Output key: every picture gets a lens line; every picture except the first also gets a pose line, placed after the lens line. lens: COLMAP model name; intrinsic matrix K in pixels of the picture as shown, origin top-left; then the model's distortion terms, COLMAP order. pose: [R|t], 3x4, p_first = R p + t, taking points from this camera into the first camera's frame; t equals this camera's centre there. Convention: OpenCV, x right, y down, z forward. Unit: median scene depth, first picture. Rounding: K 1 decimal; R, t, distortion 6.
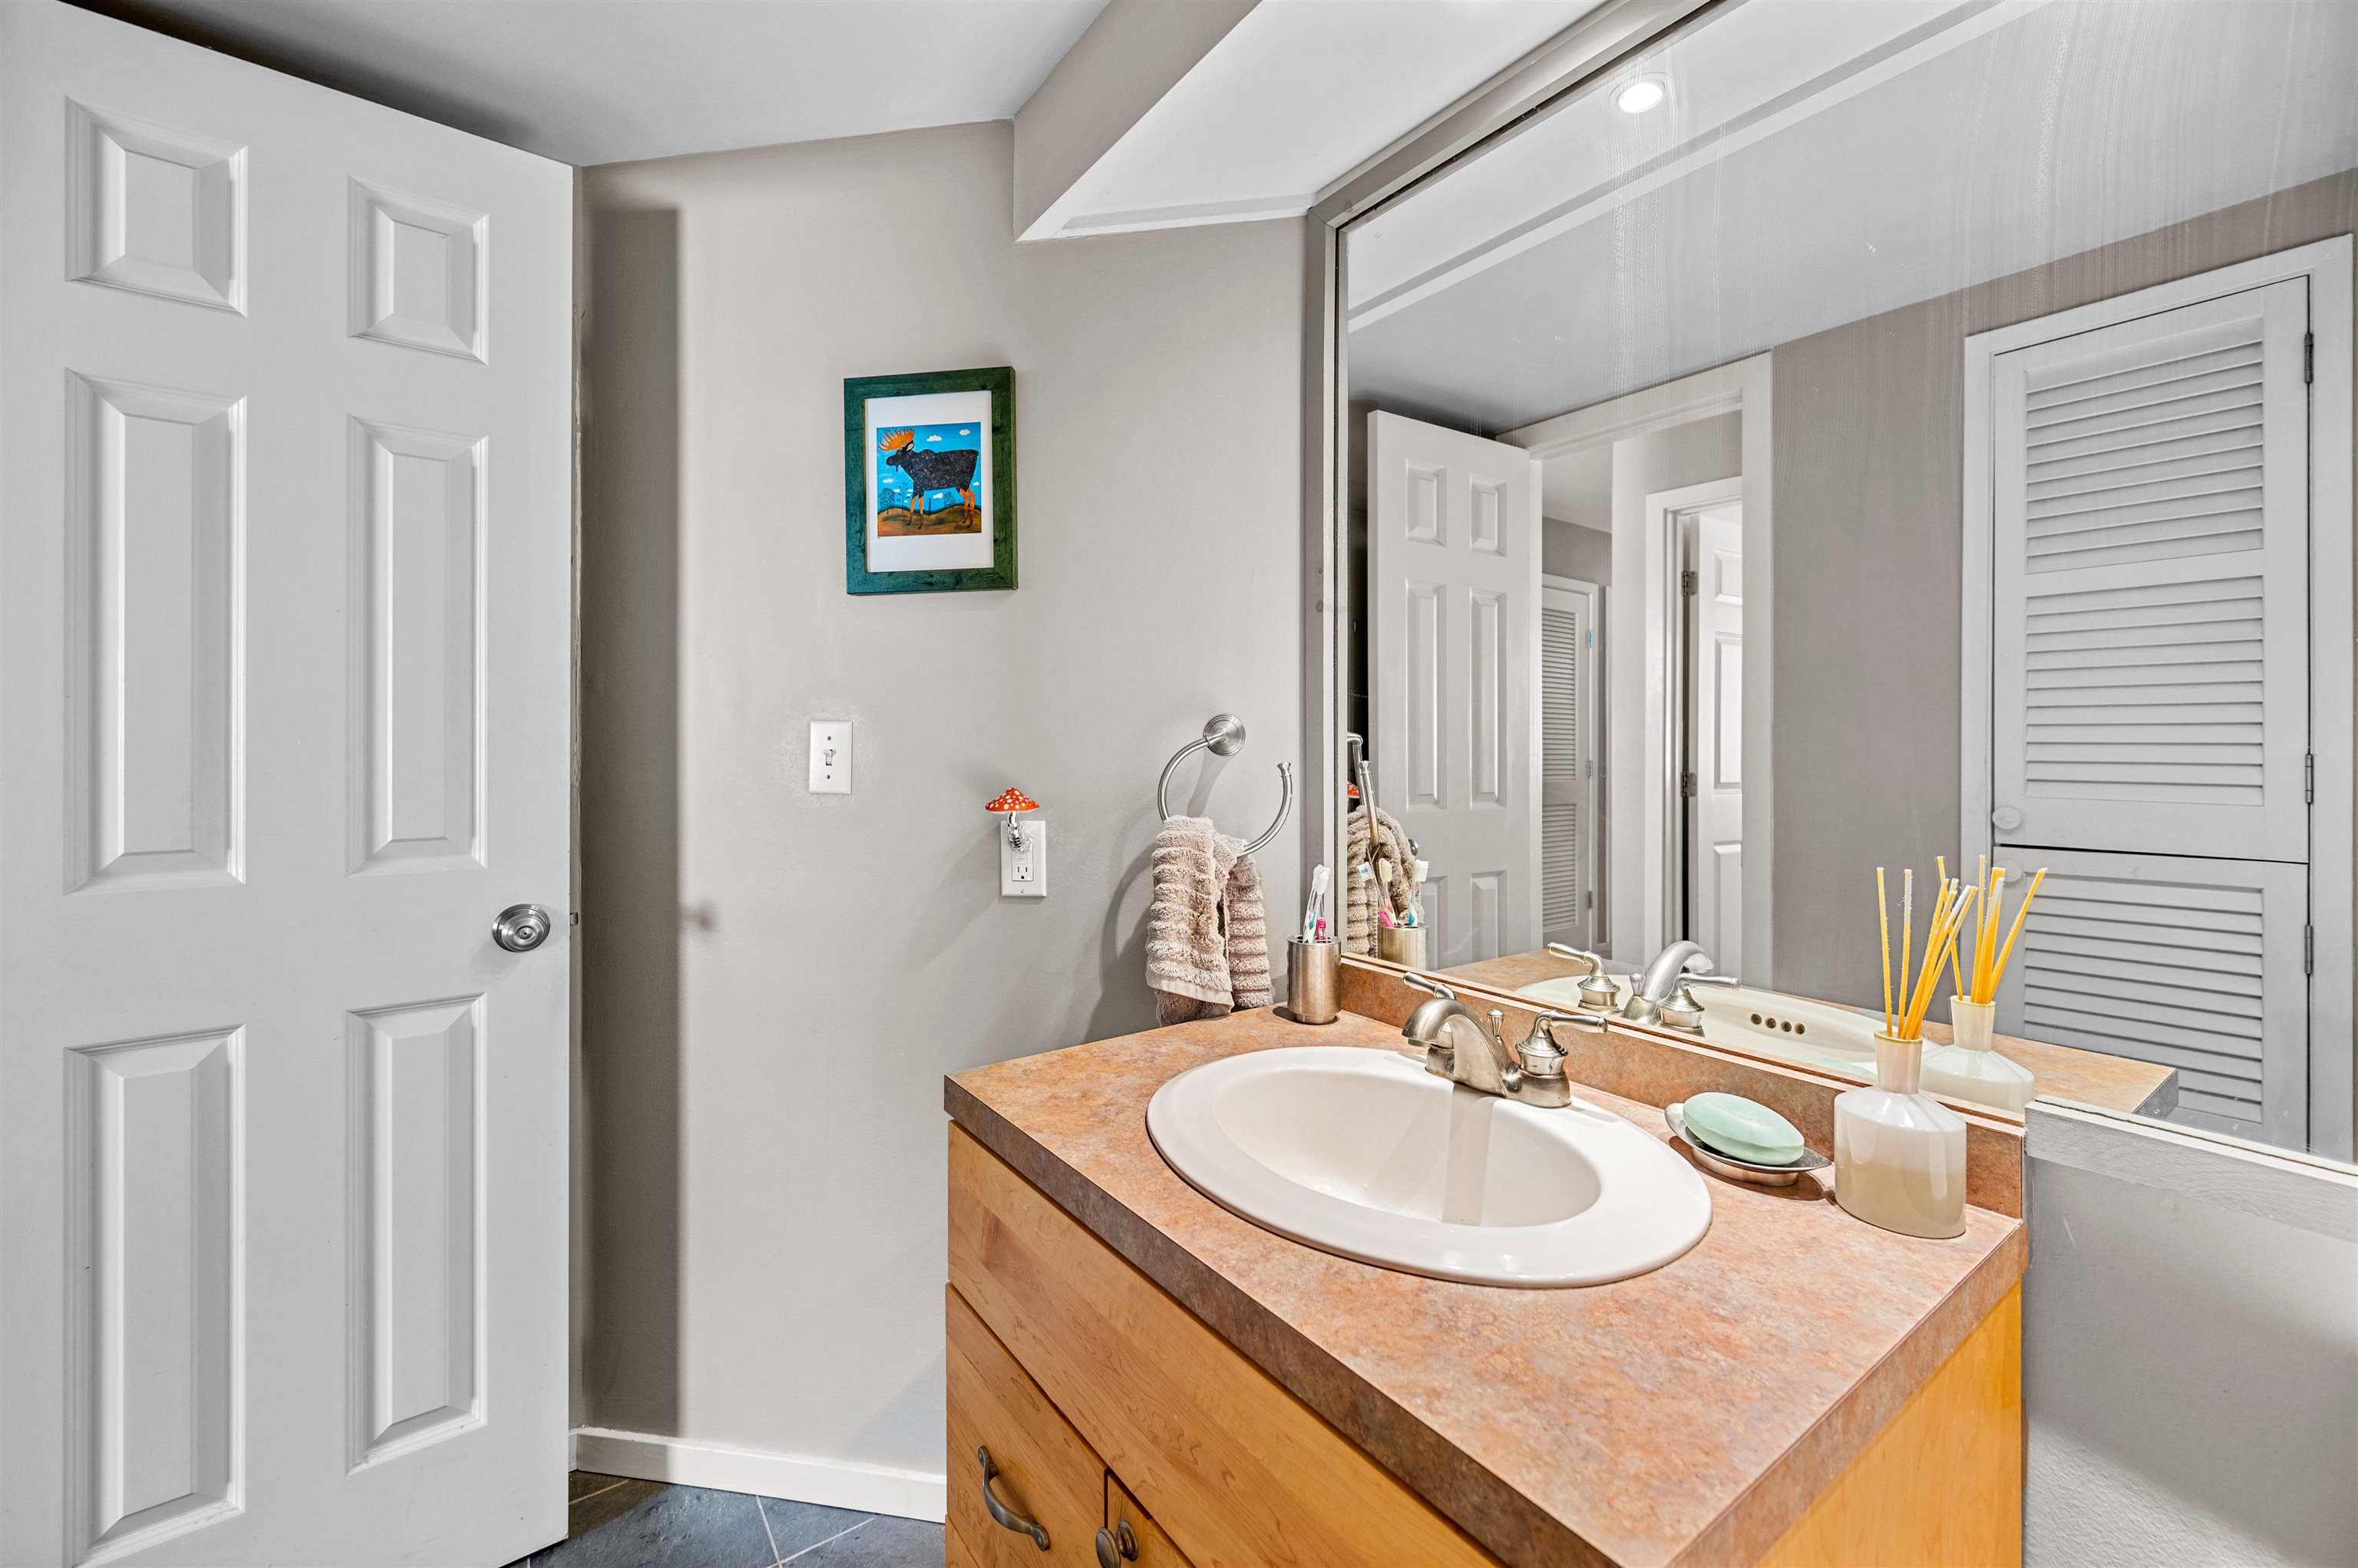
lens RADIAL K [[942.1, 0, 1174.5], [0, 942.1, 747.4], [0, 0, 1]] dist [0.000975, 0.000053]
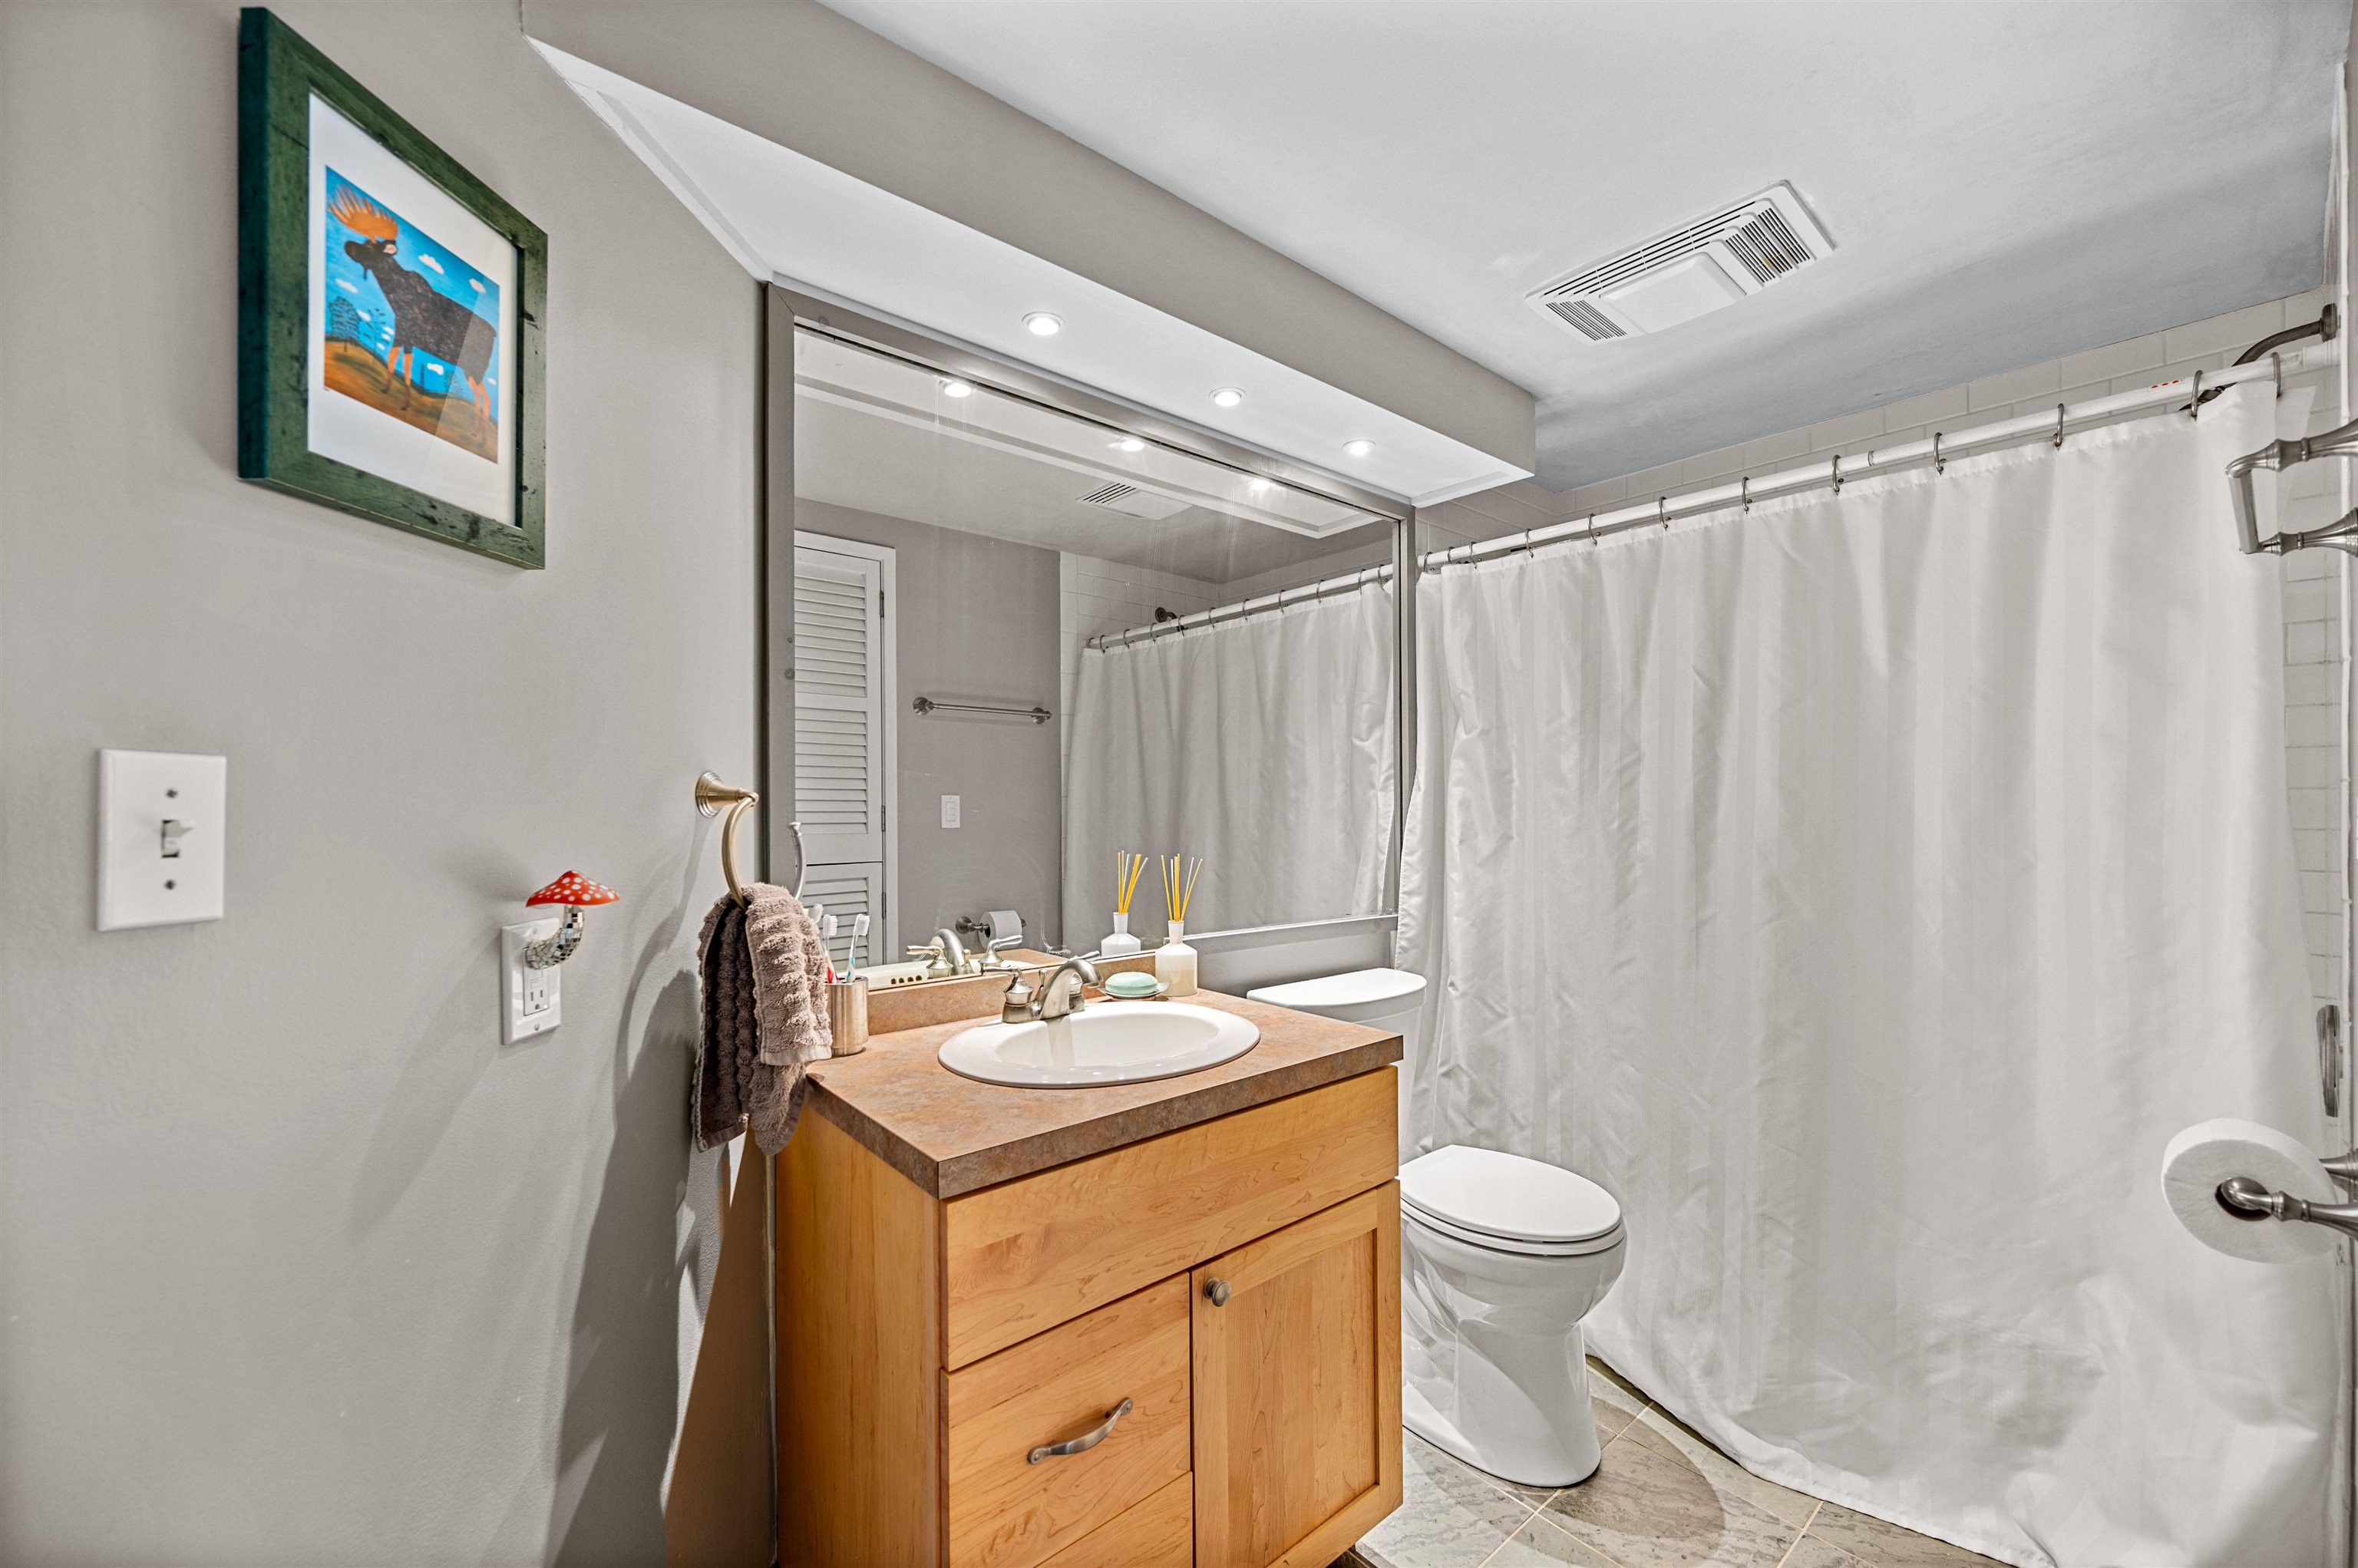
lens RADIAL K [[939.9, 0, 1172.4], [0, 939.9, 787.6], [0, 0, 1]] dist [-0.000624, -0.000048]
pose [[-0.086953, 0.013130, 0.996126, -0.863110], [-0.005707, 0.999890, -0.013677, -0.008915], [-0.996196, -0.006875, -0.086868, 0.614427]]
